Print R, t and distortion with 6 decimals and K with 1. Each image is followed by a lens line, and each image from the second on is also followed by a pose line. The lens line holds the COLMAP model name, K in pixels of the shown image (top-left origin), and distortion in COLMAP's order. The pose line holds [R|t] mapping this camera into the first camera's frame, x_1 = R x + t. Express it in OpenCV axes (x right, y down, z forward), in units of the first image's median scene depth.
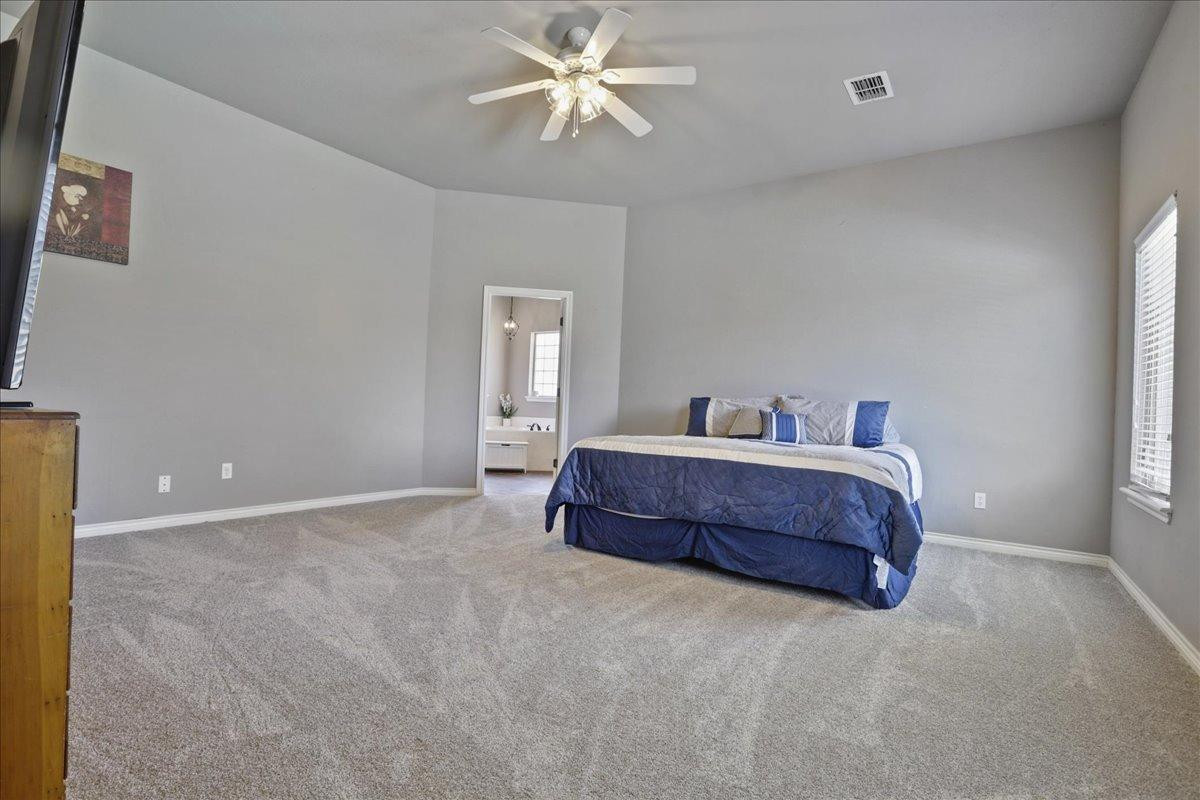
lens RADIAL K [[580.0, 0, 597.7], [0, 580.0, 396.2], [0, 0, 1]] dist [-0.062864, 0.027663]
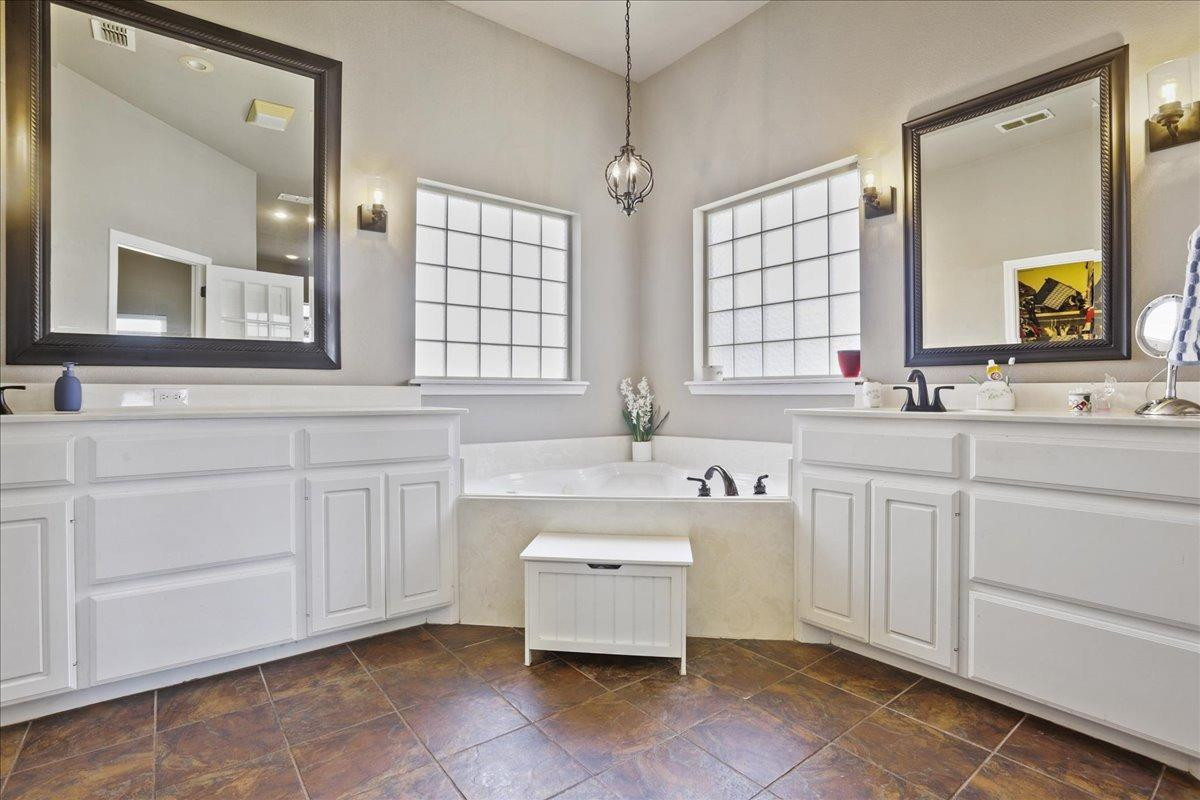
lens RADIAL K [[580.0, 0, 597.7], [0, 580.0, 396.2], [0, 0, 1]] dist [-0.062864, 0.027663]
pose [[0.952281, -0.038513, -0.302784, -0.067198], [0.041681, 0.999123, 0.004005, 0.005496], [0.302364, -0.016434, 0.953051, 0.632075]]
